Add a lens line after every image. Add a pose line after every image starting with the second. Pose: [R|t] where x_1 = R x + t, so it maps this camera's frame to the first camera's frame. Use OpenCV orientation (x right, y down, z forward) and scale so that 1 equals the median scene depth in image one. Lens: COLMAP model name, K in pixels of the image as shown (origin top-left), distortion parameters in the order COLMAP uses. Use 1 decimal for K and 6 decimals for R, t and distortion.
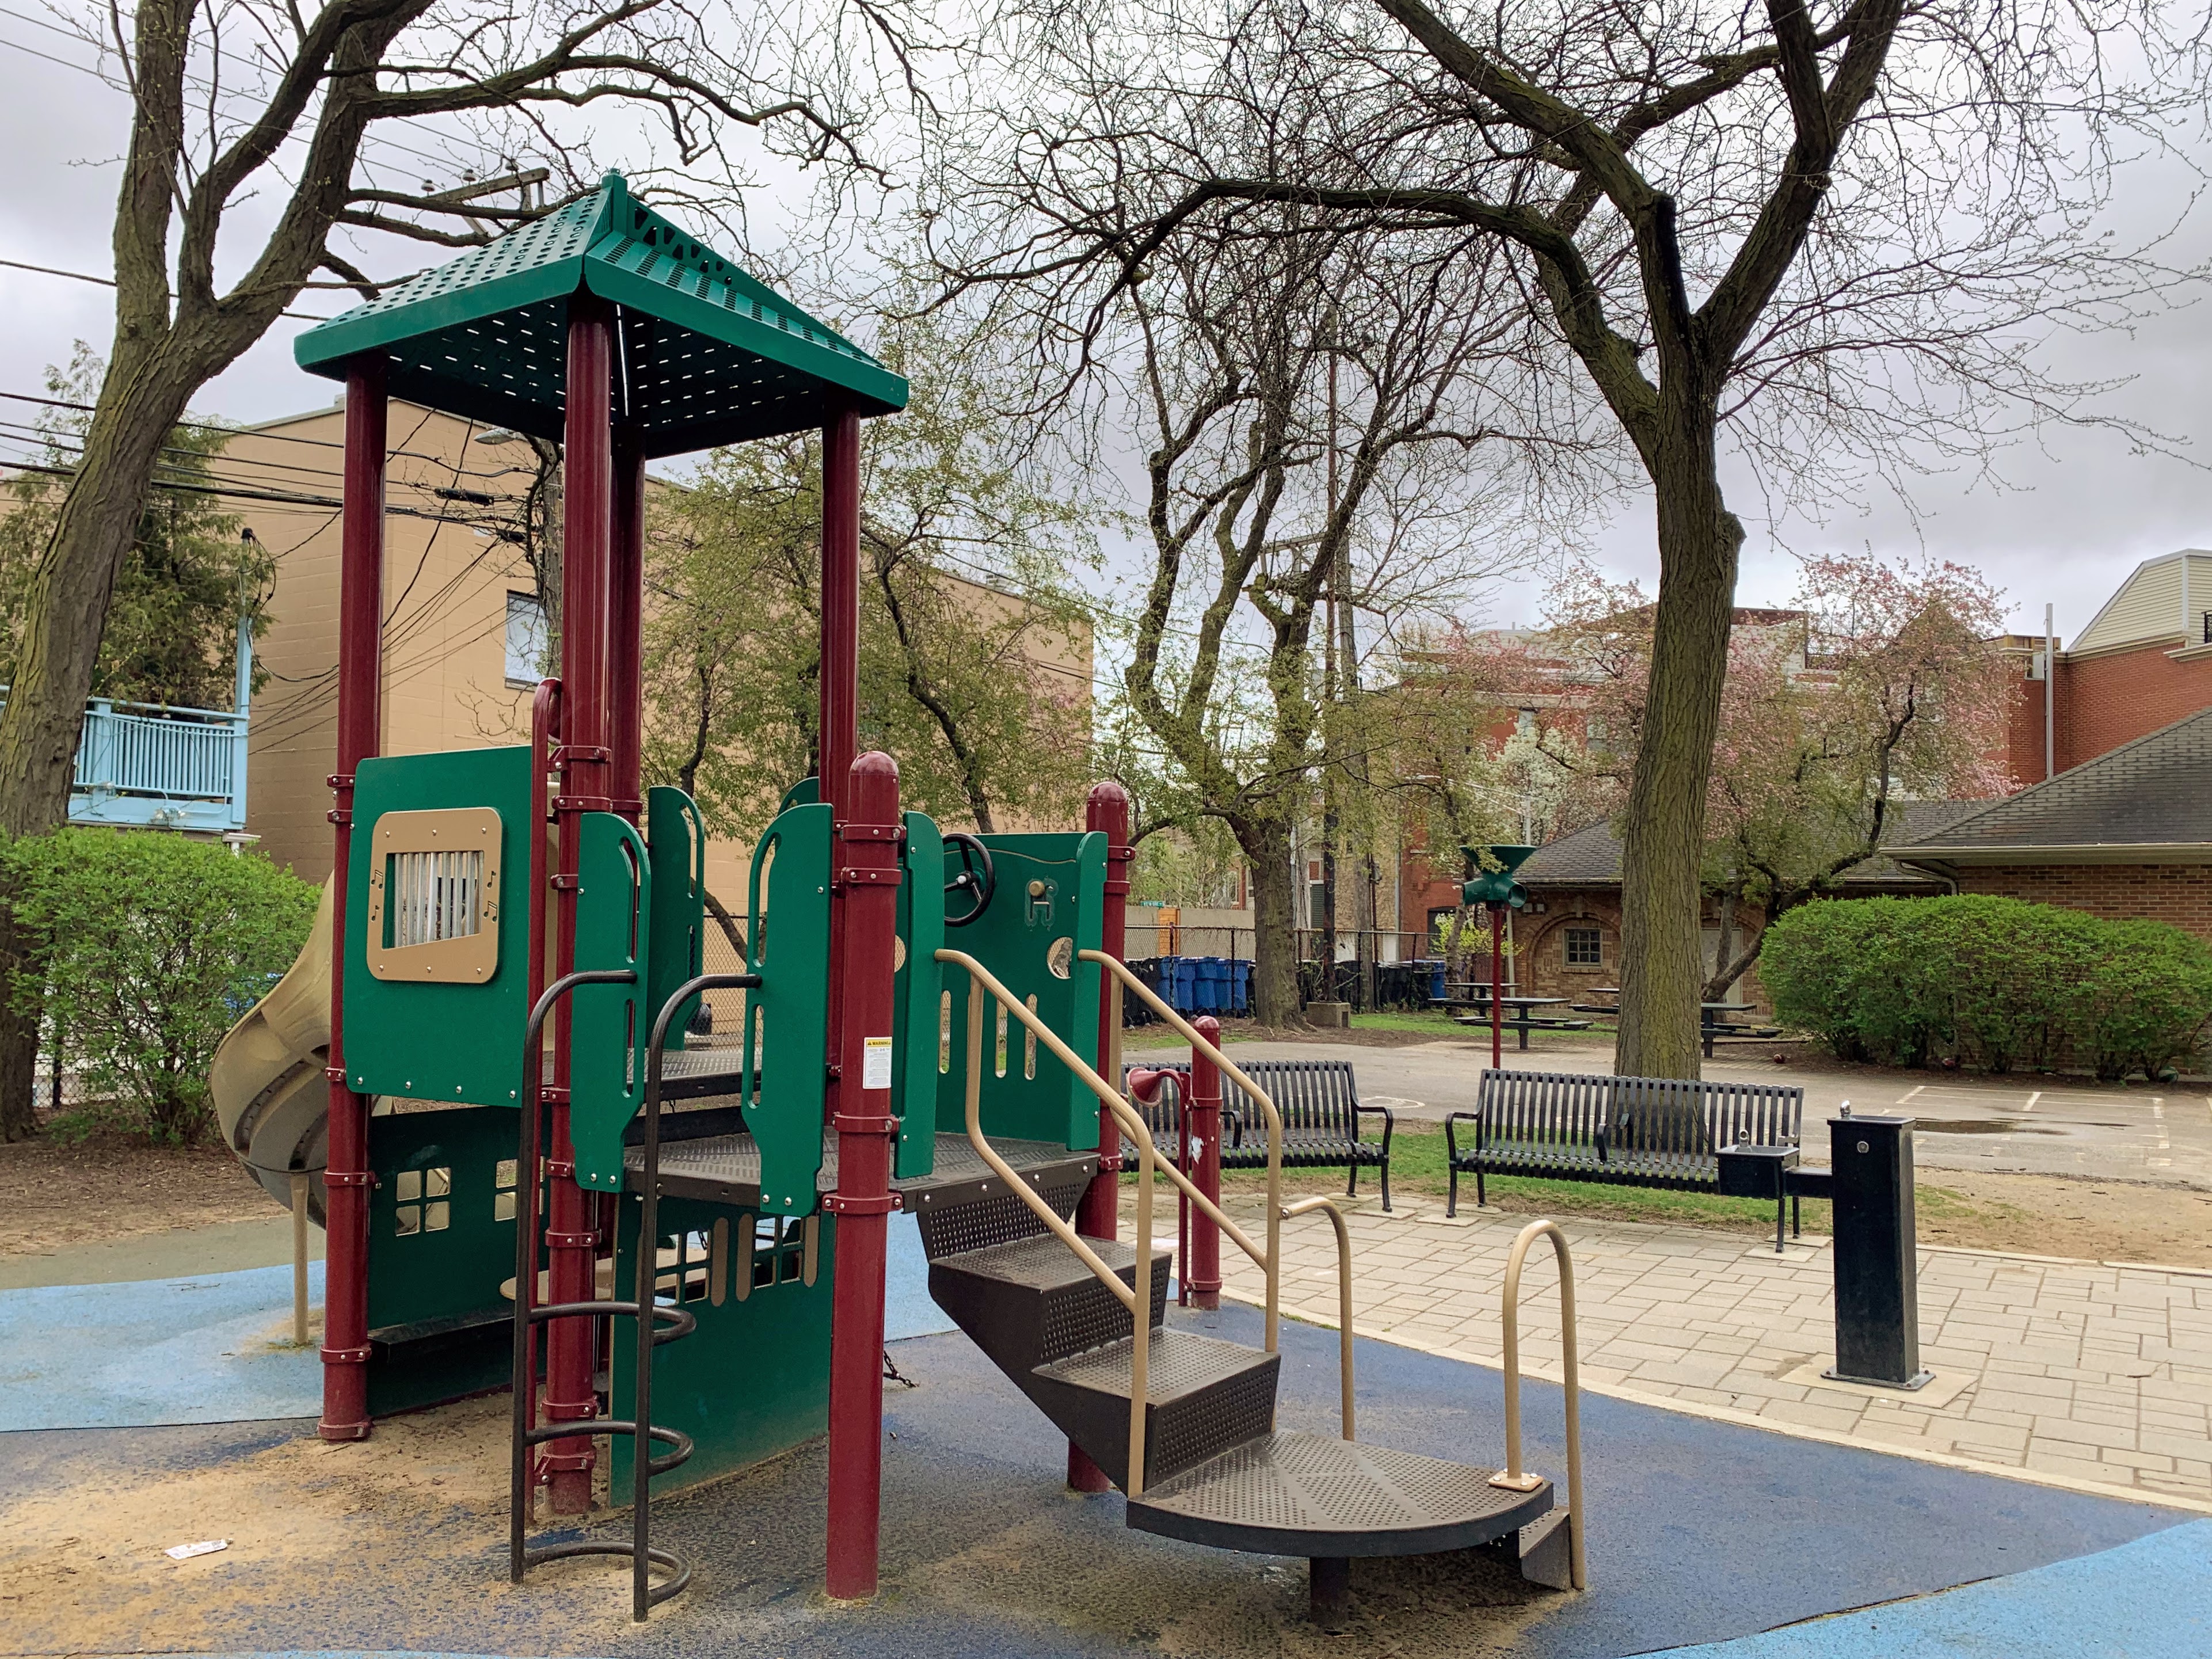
lens RADIAL K [[1693.3, 0, 1093.7], [0, 1693.3, 854.2], [0, 0, 1]] dist [0.039275, -0.041880]
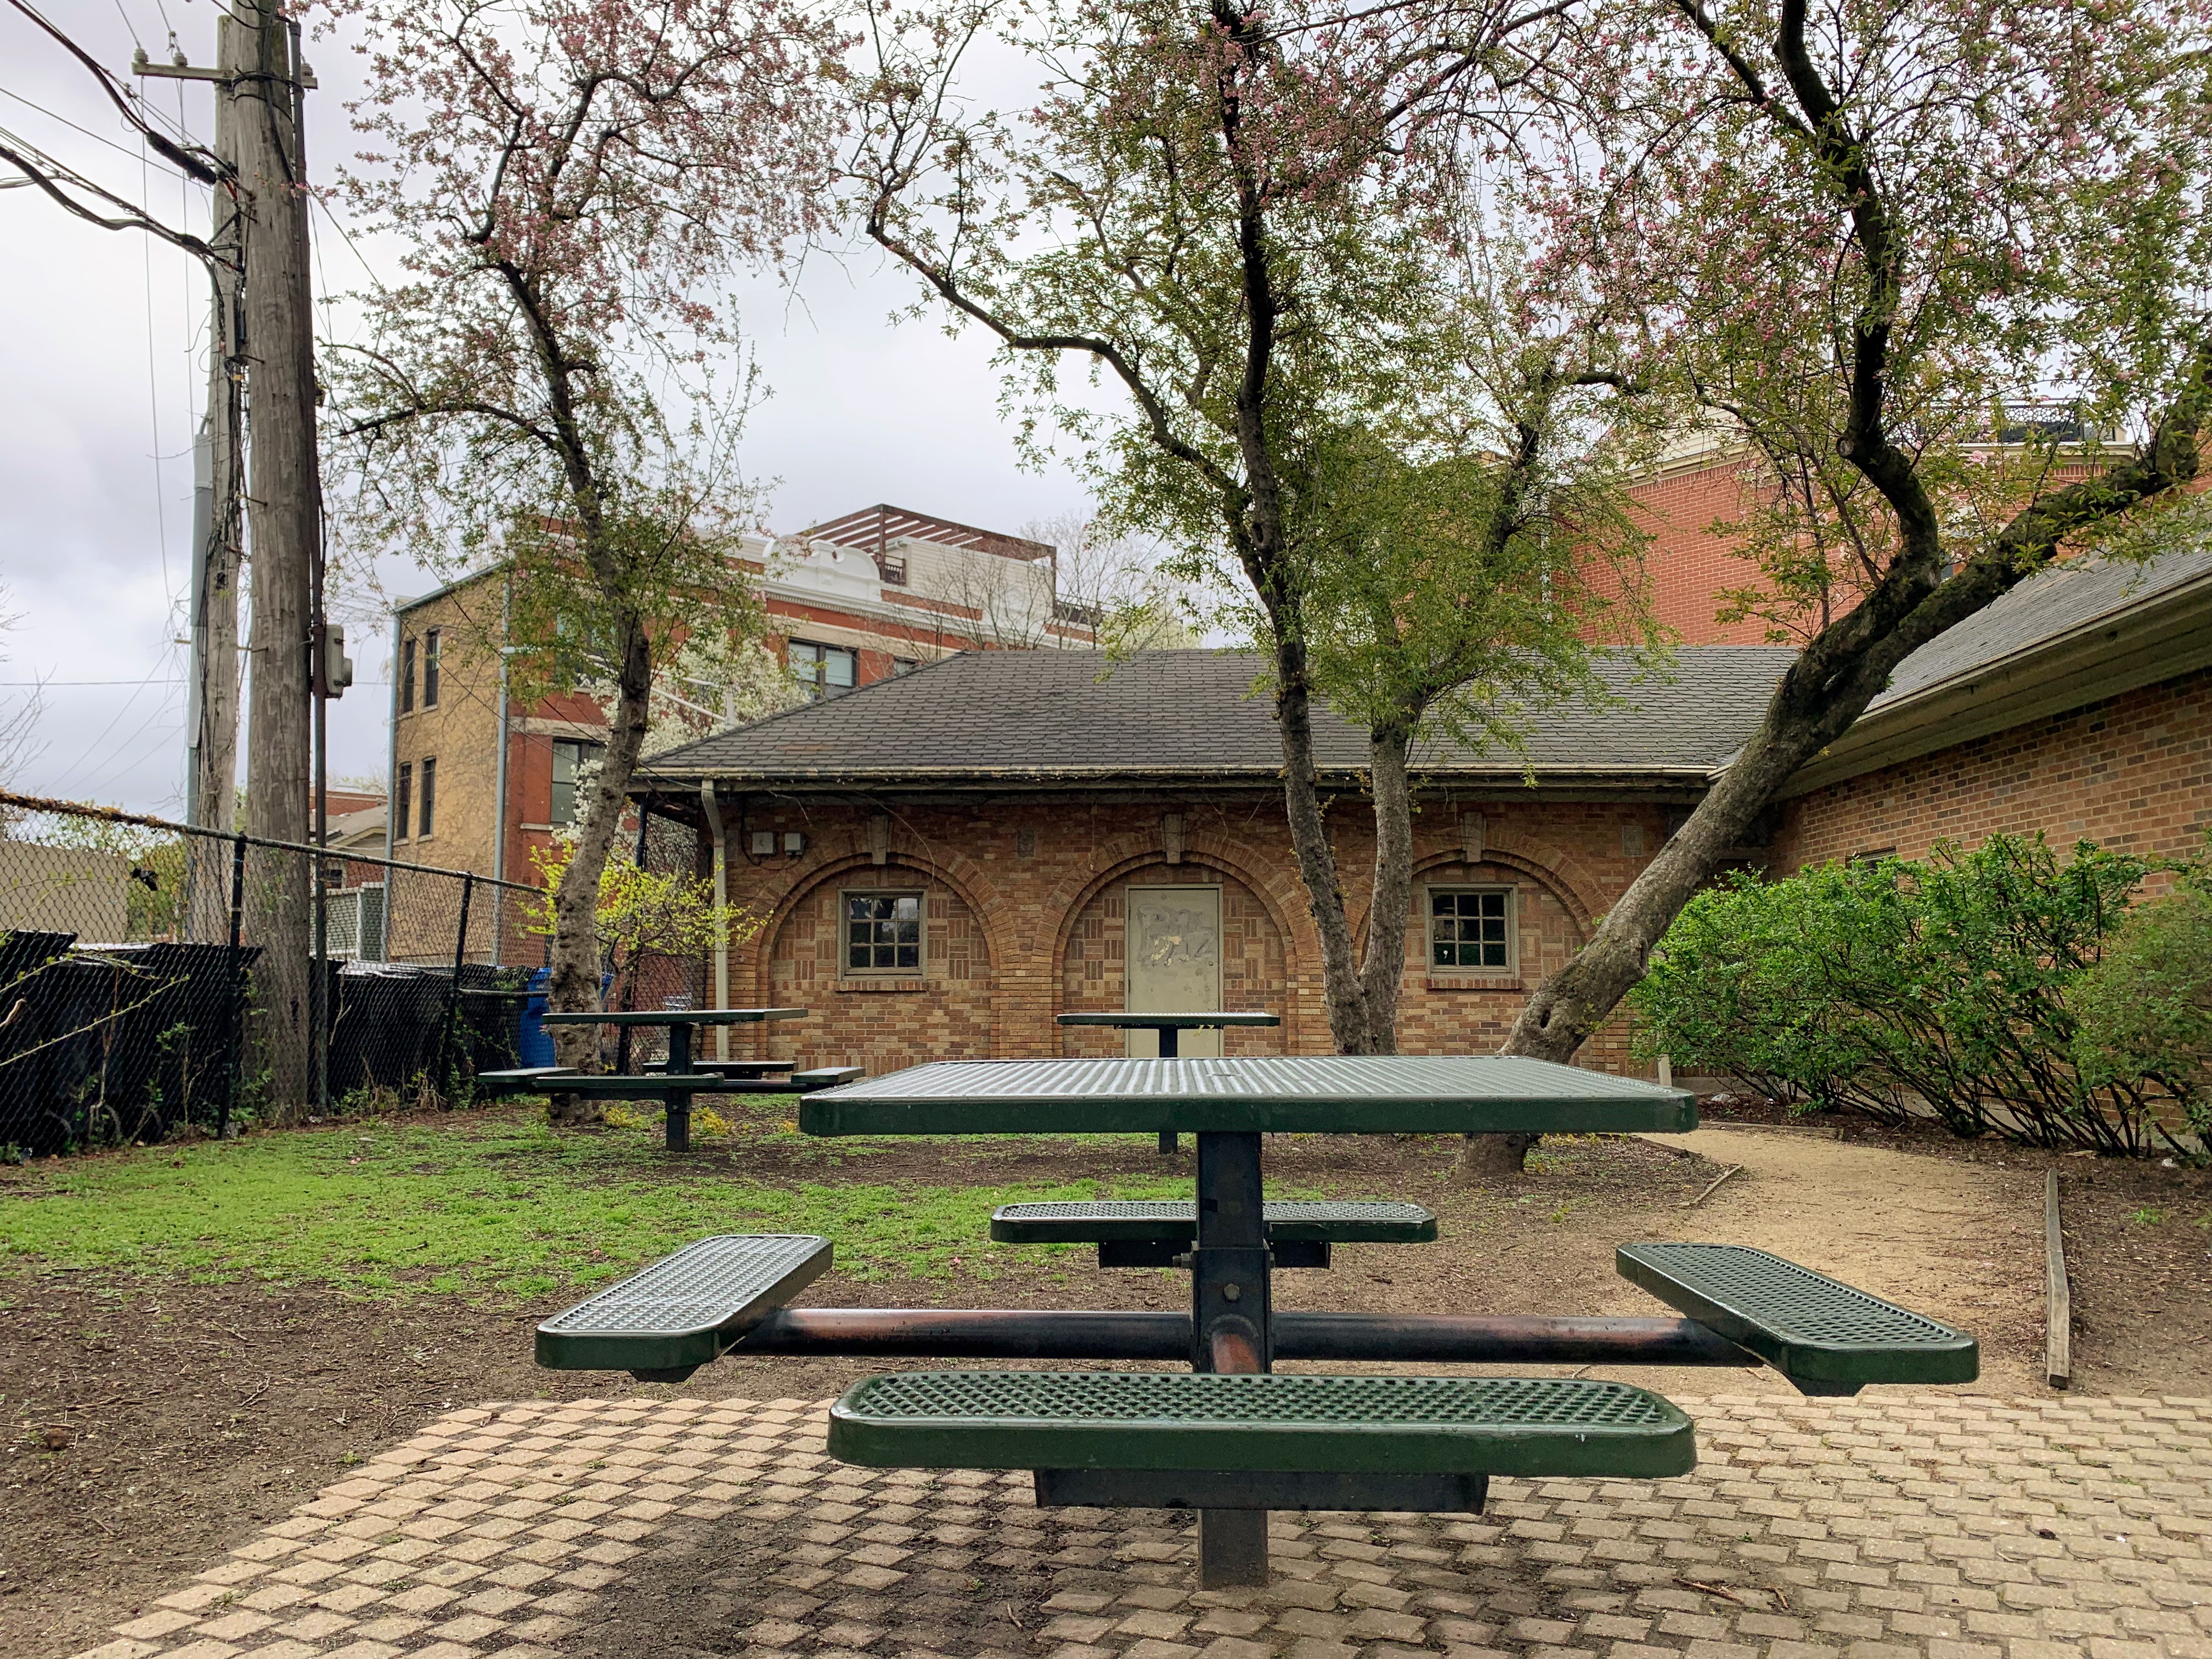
lens RADIAL K [[1693.2, 0, 1093.7], [0, 1693.2, 854.2], [0, 0, 1]] dist [0.039275, -0.041880]
pose [[0.880085, 0.026009, 0.474103, 0.126748], [-0.014091, 0.999489, -0.028674, 0.046333], [-0.474607, 0.018555, 0.880002, 0.587291]]
